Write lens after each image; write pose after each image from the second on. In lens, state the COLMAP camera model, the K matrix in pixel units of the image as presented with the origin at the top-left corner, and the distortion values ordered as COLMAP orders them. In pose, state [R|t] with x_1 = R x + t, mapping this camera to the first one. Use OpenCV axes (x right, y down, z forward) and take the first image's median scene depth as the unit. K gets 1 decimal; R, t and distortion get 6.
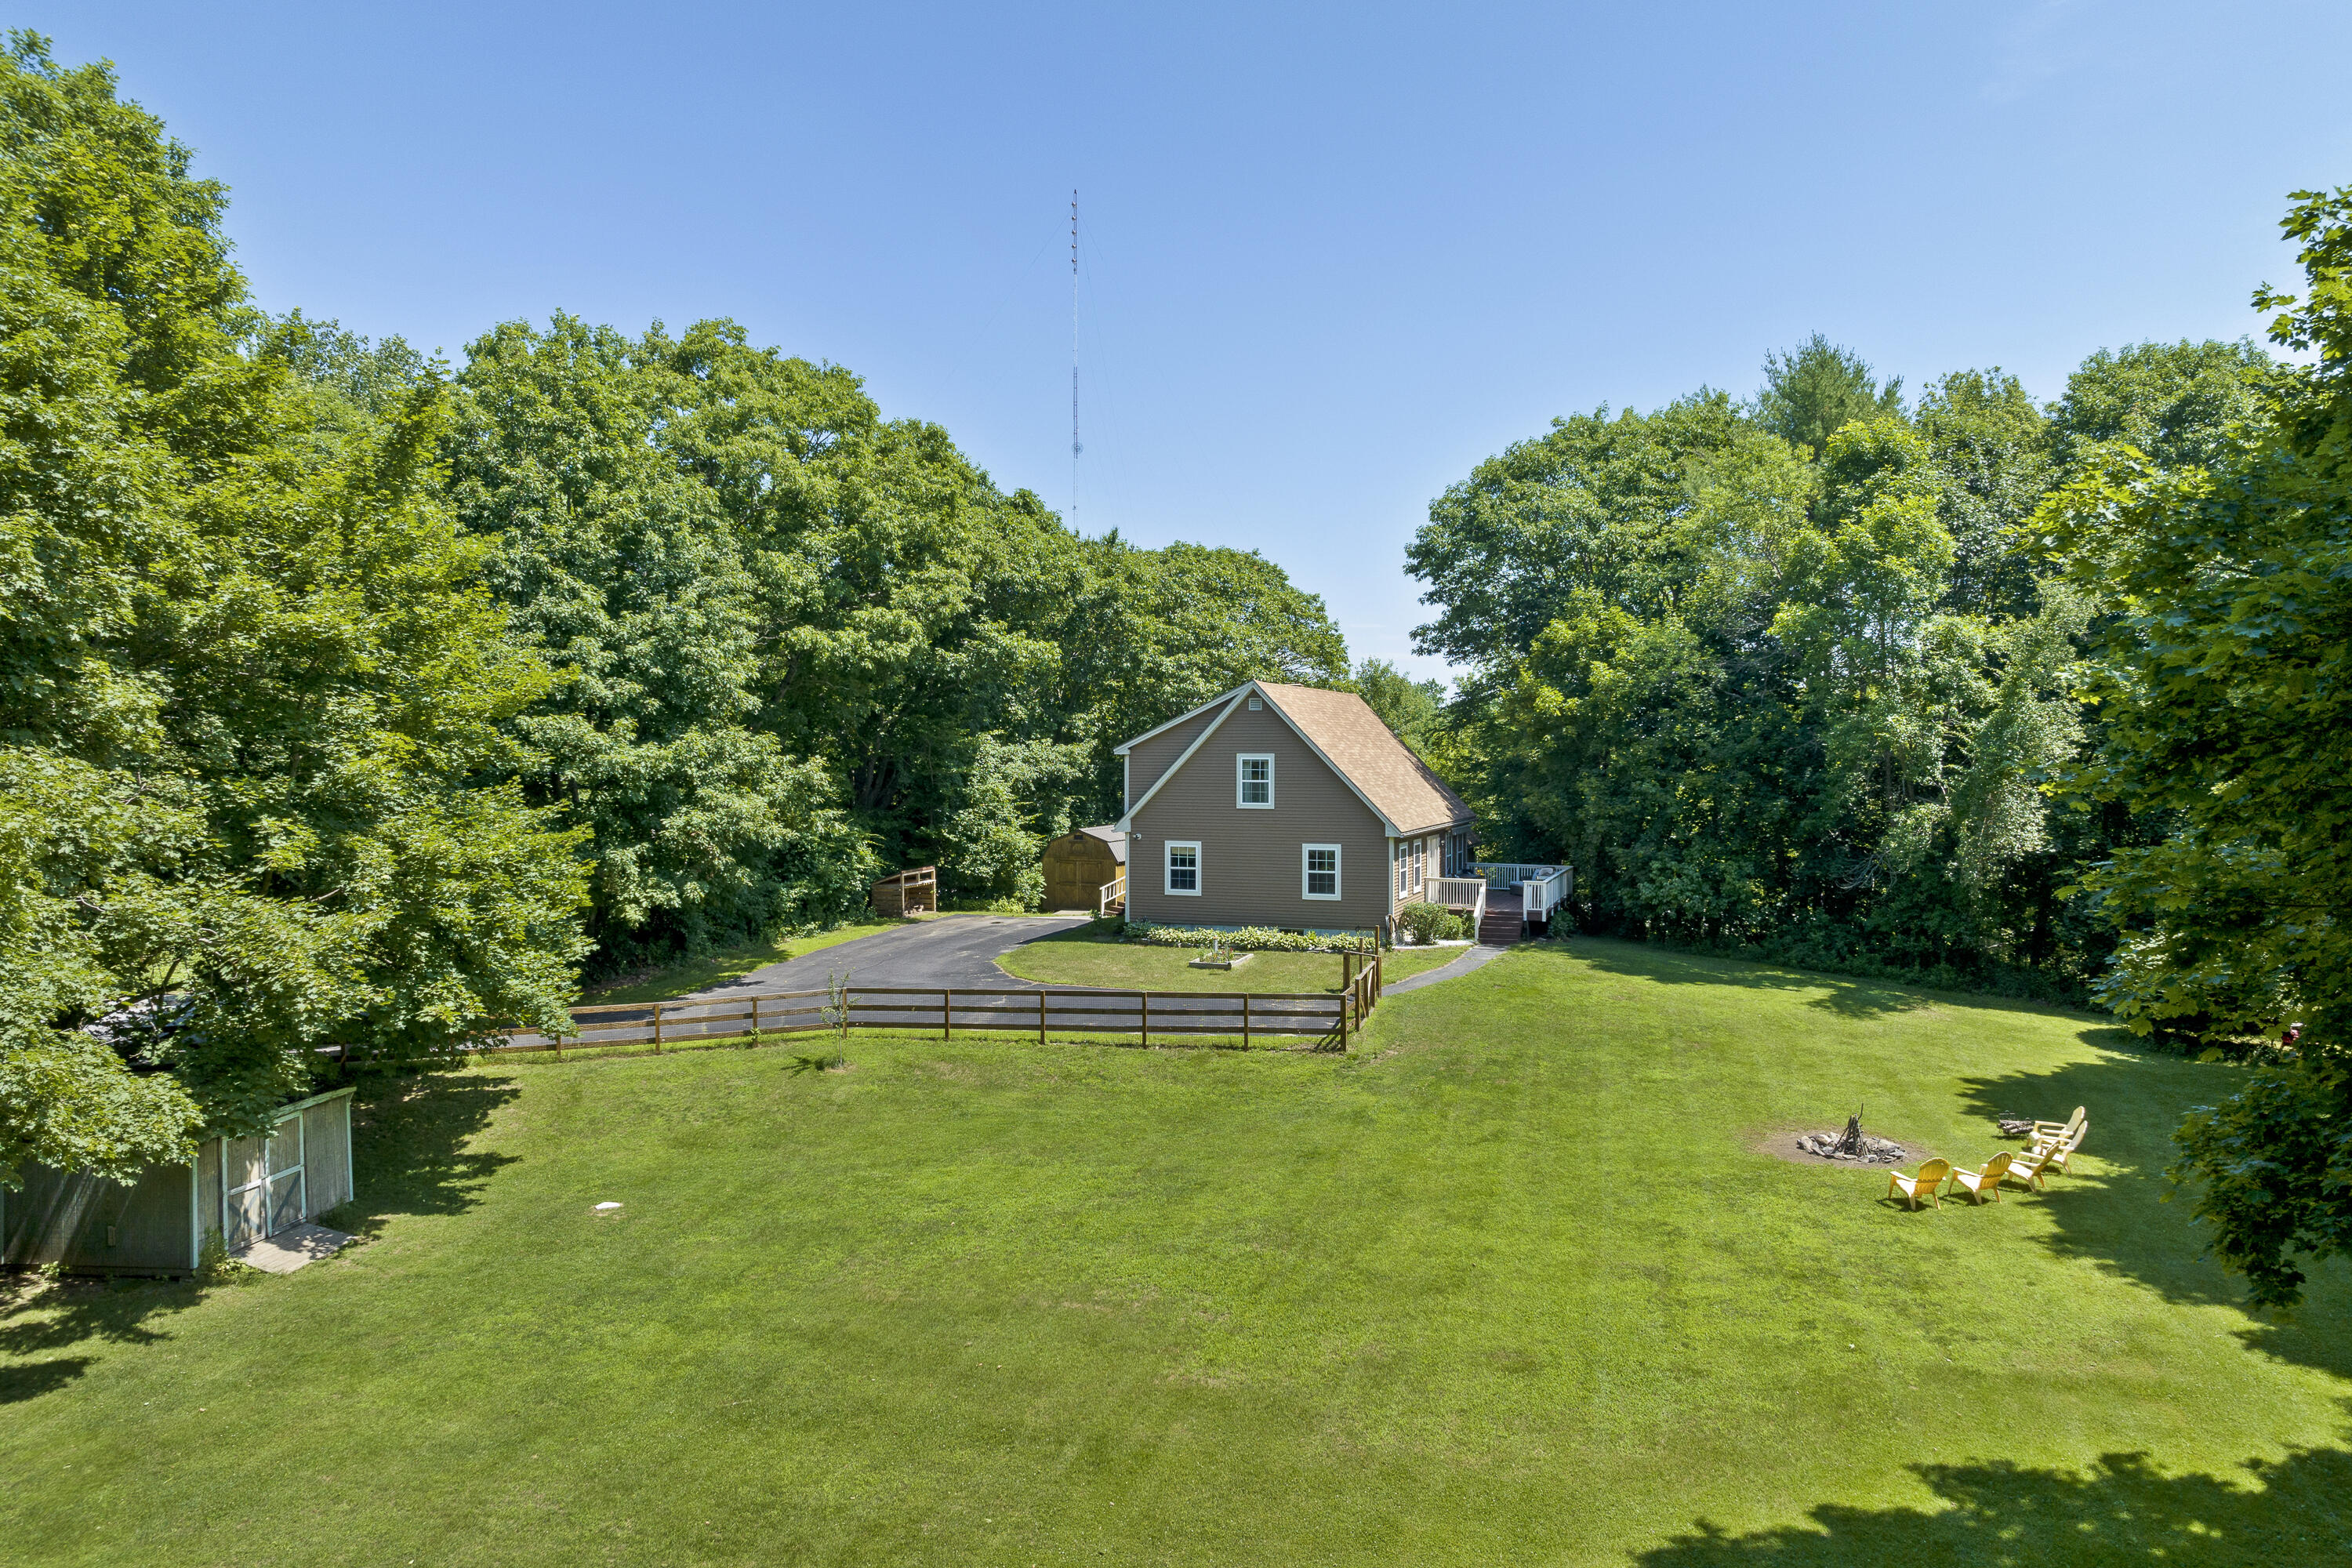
lens RADIAL K [[1623.8, 0, 1167.5], [0, 1623.8, 785.4], [0, 0, 1]] dist [0.003053, -0.019674]
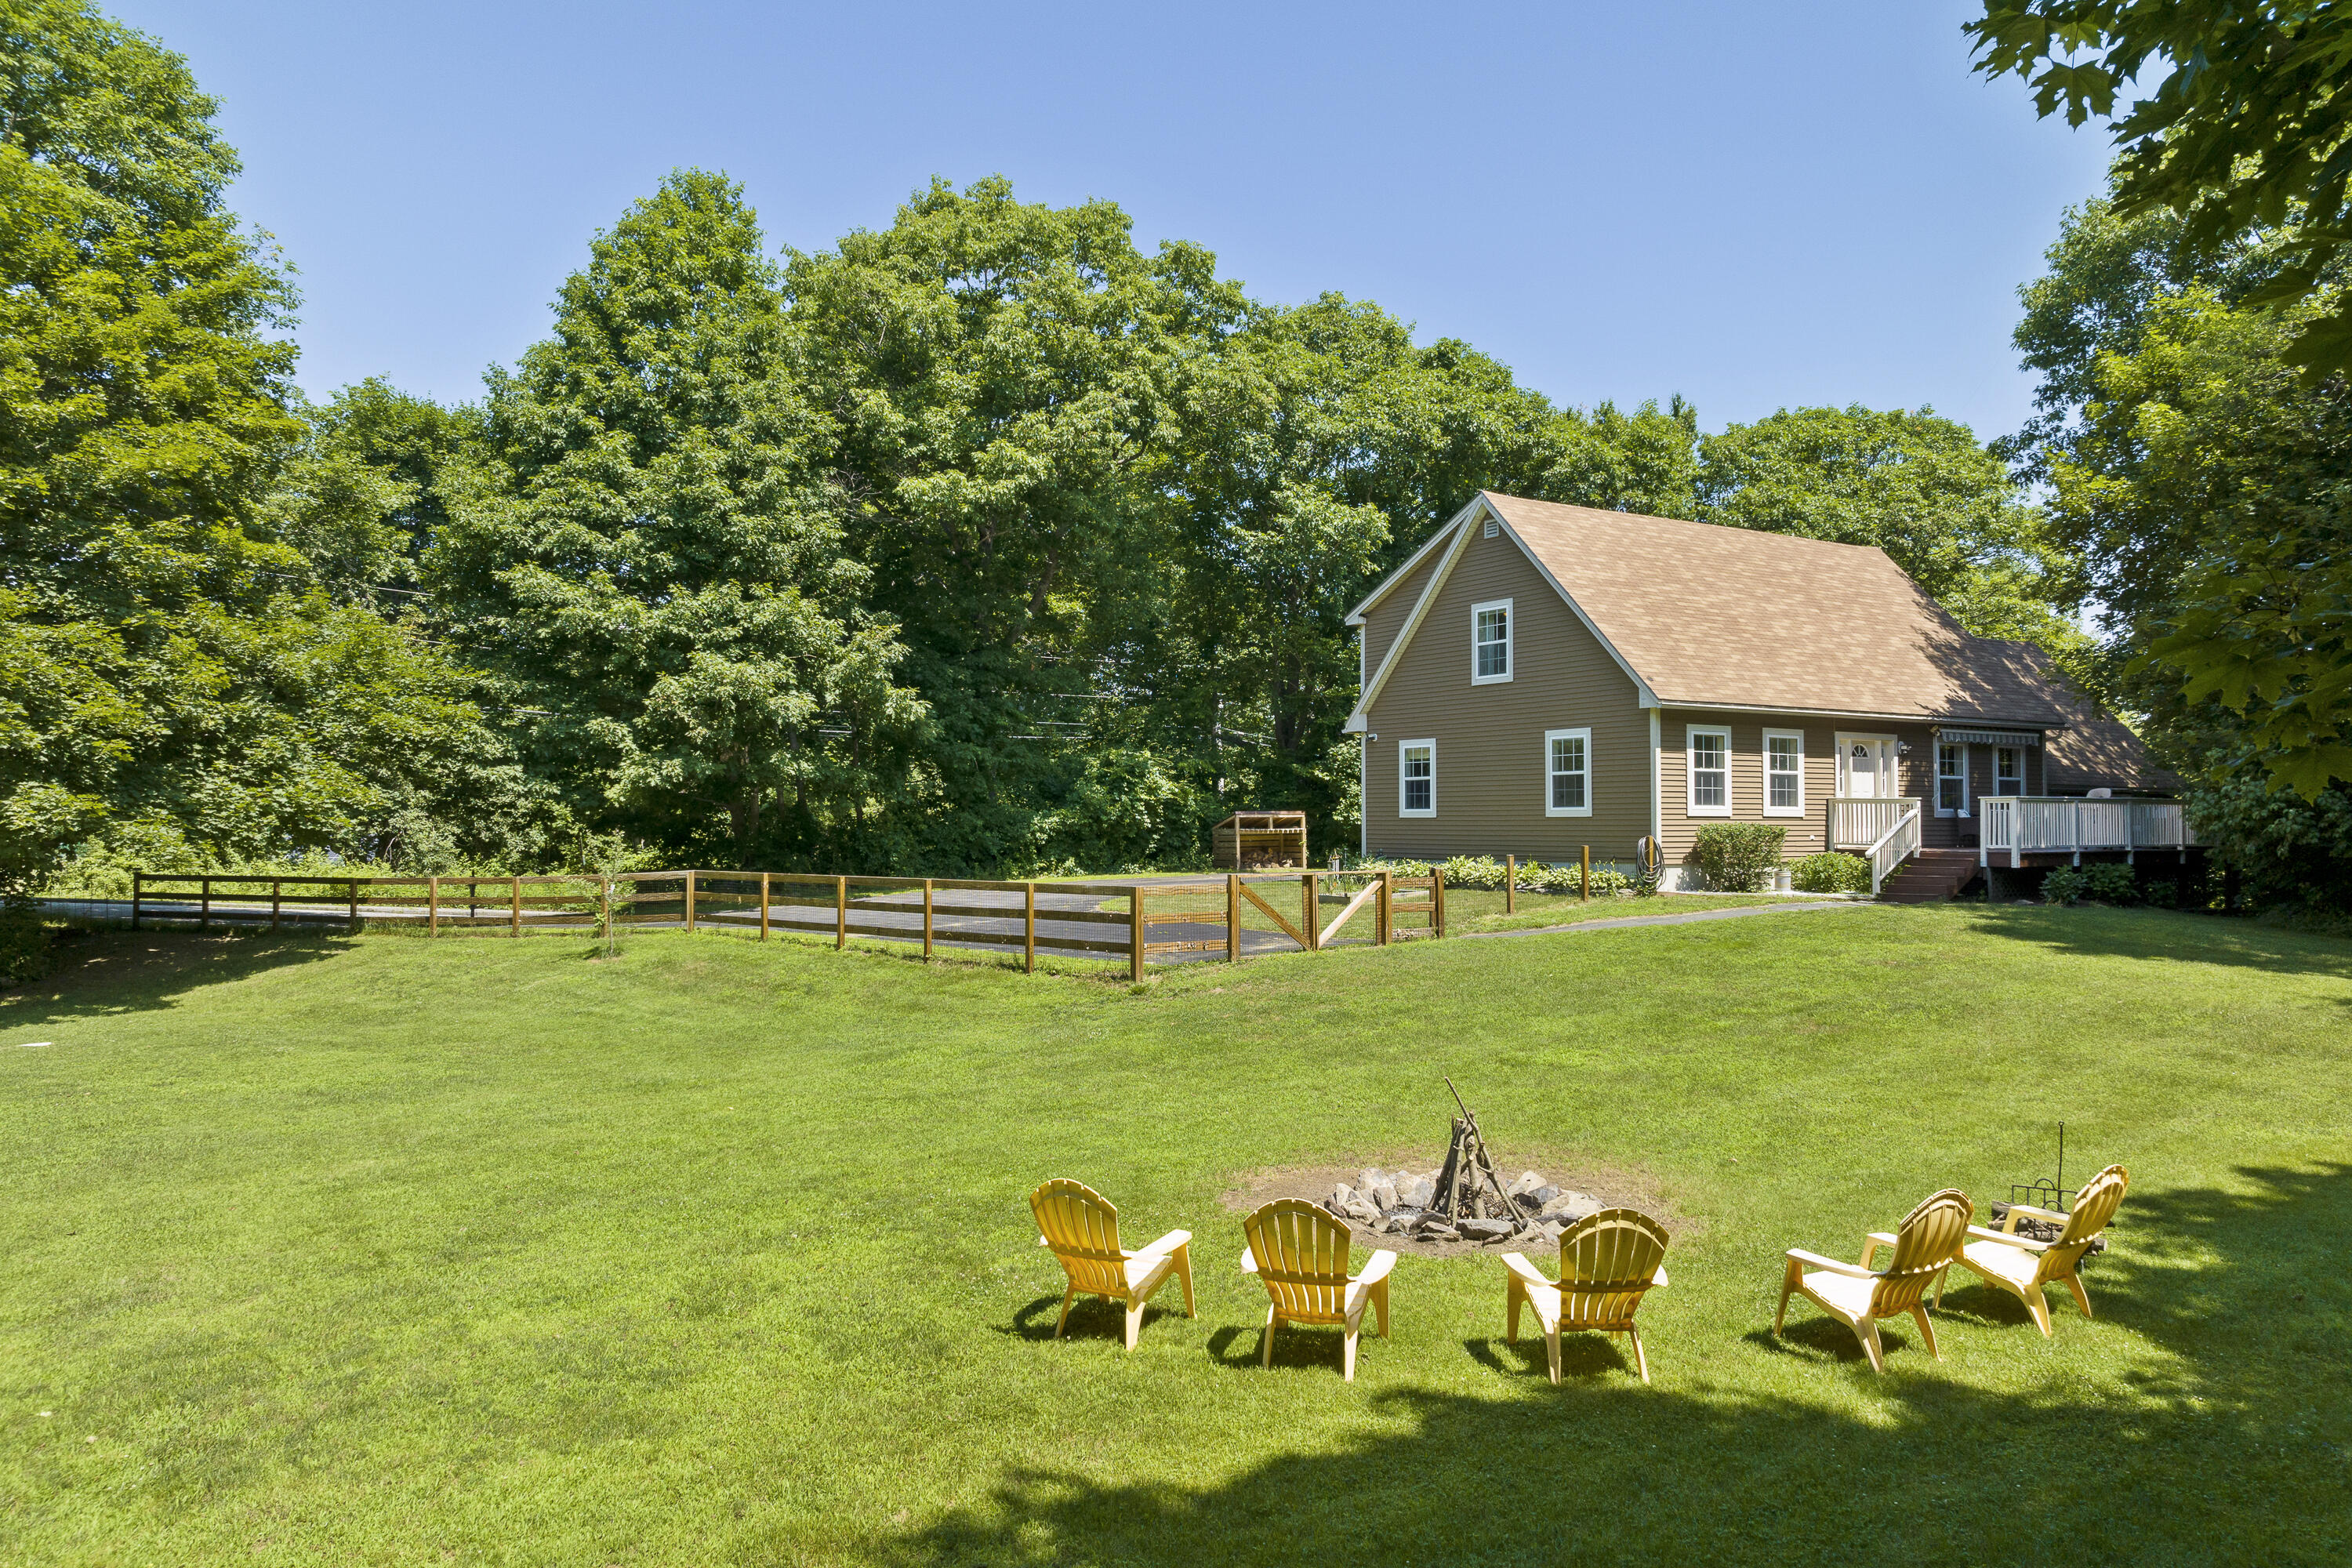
lens RADIAL K [[1623.8, 0, 1165.1], [0, 1623.8, 767.3], [0, 0, 1]] dist [0.003053, -0.019674]
pose [[0.789345, -0.020860, -0.613596, 0.358786], [-0.013983, 0.998553, -0.051934, 0.085674], [0.613791, 0.049573, 0.787910, 0.392031]]
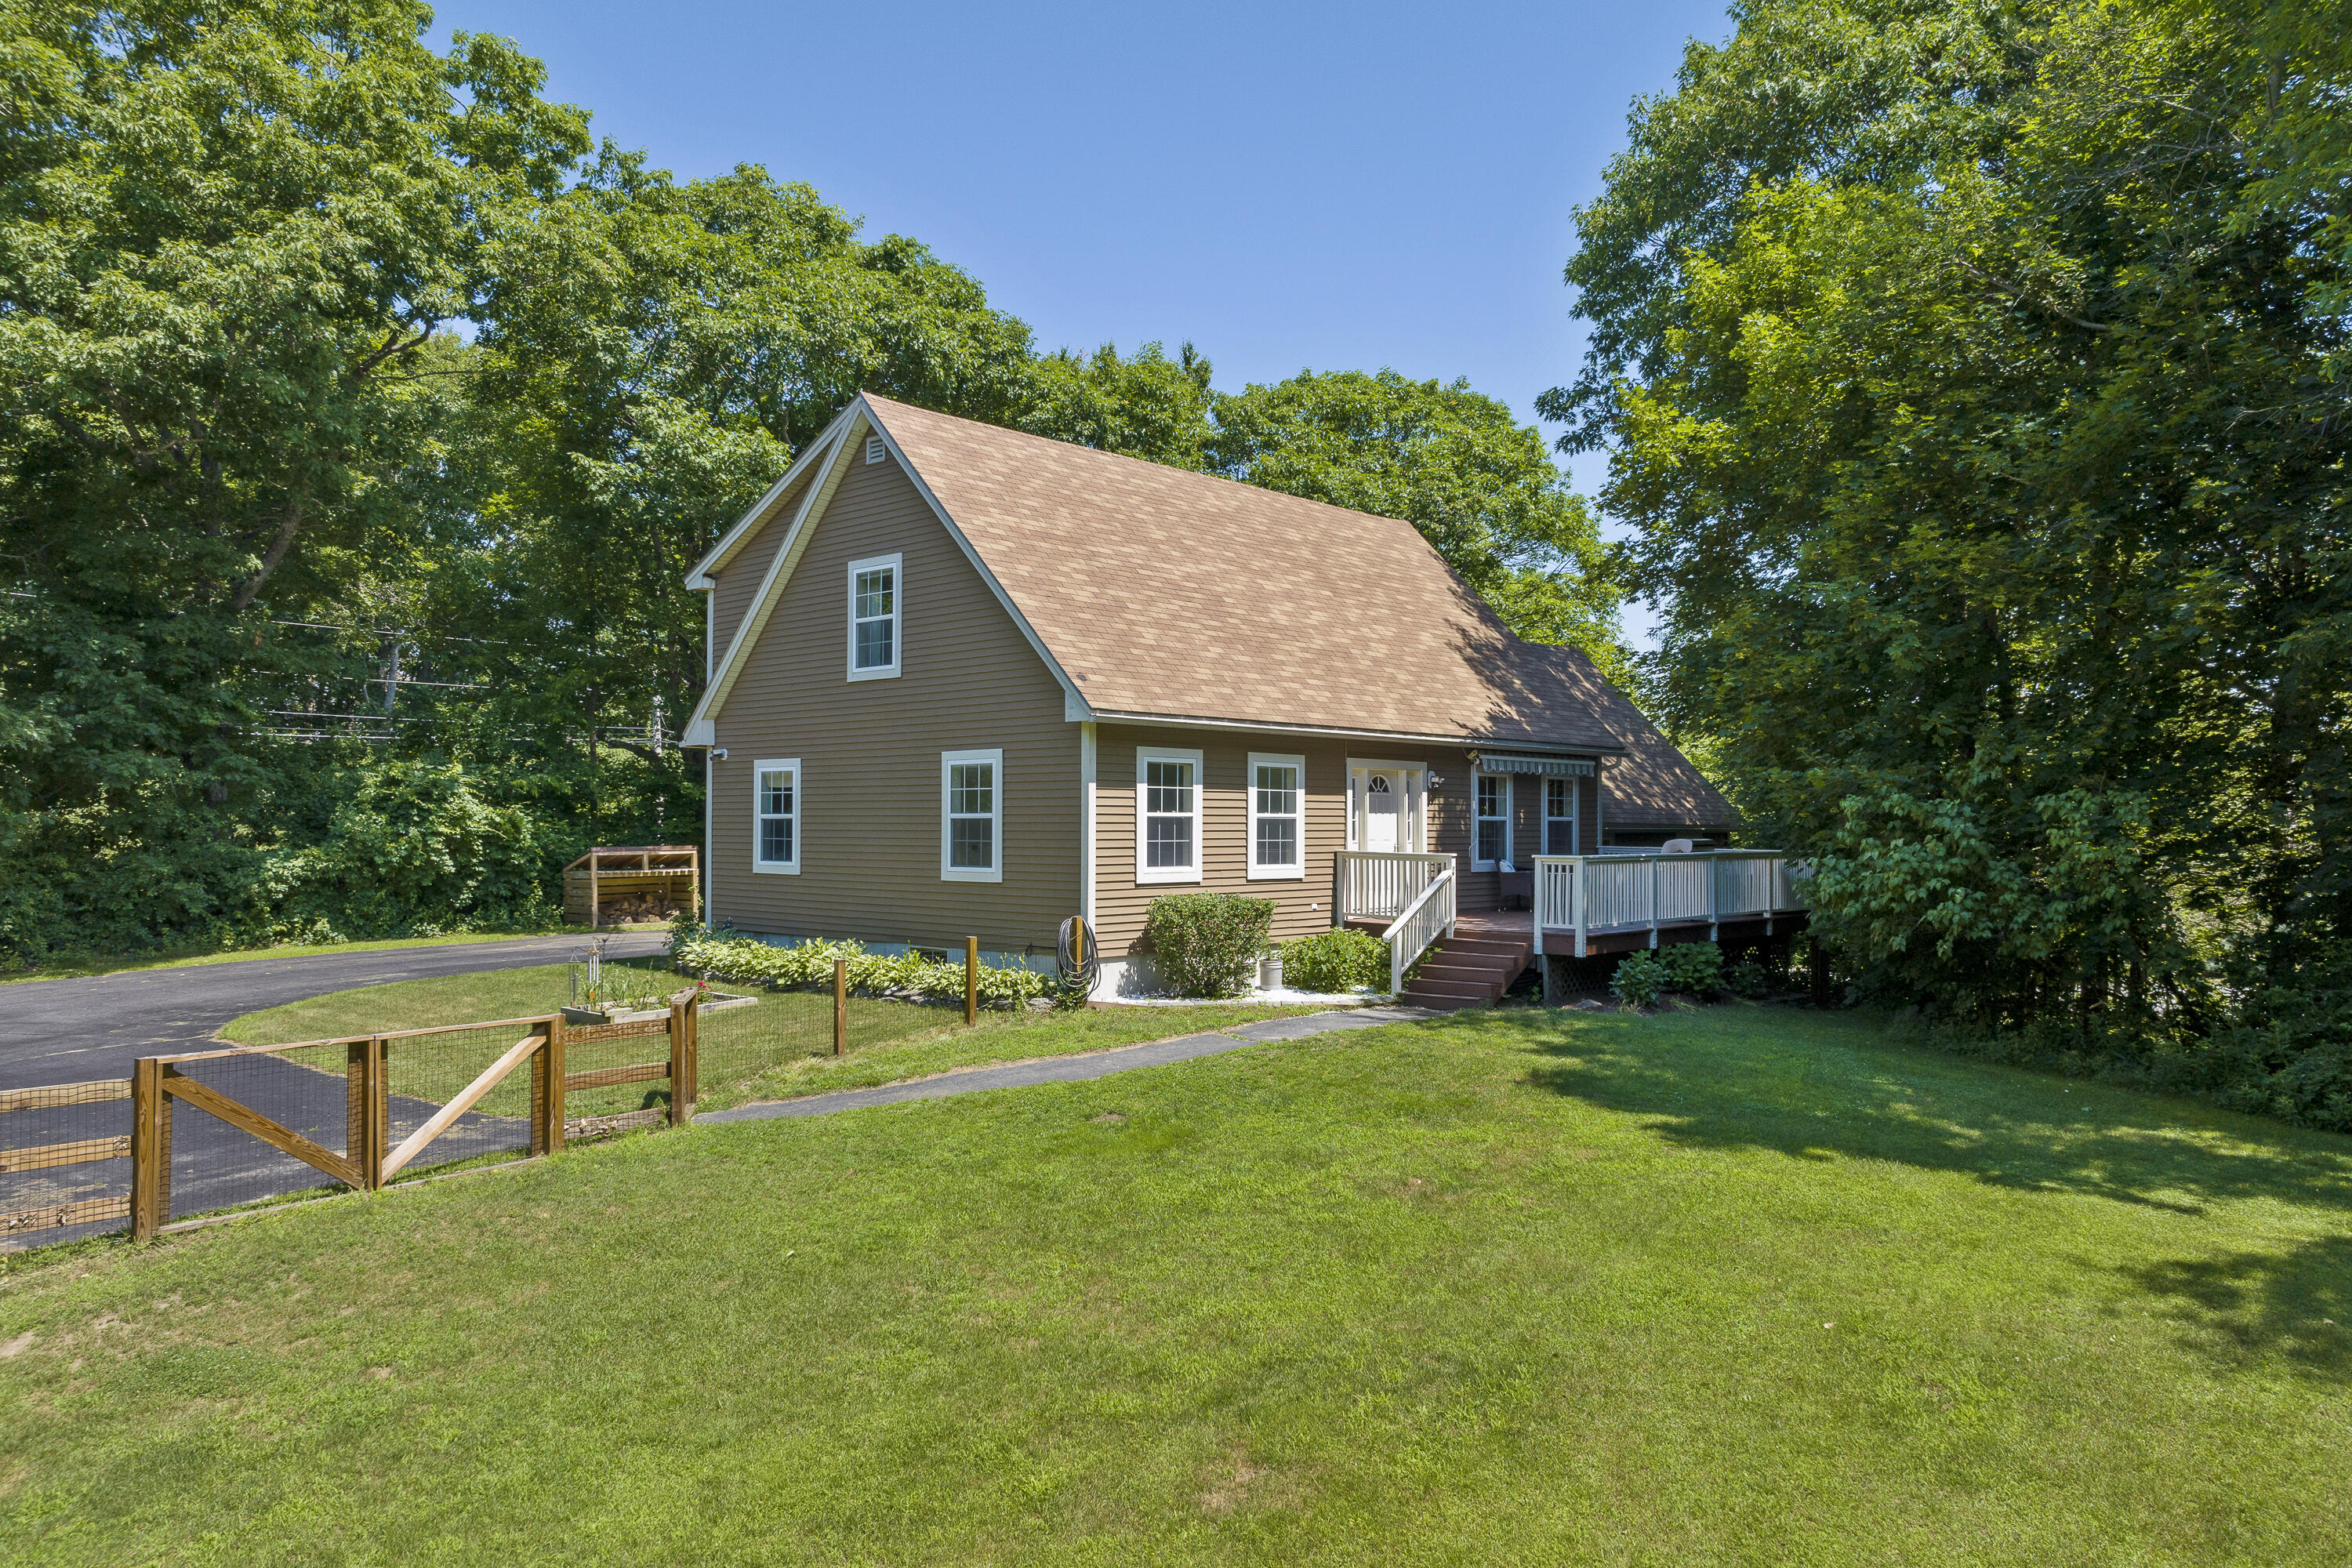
lens RADIAL K [[1623.8, 0, 1167.6], [0, 1623.8, 786.9], [0, 0, 1]] dist [0.003053, -0.019674]
pose [[0.923089, -0.006644, -0.384530, 0.303753], [-0.010551, 0.999037, -0.042591, 0.062630], [0.384442, 0.043372, 0.922130, 0.617921]]
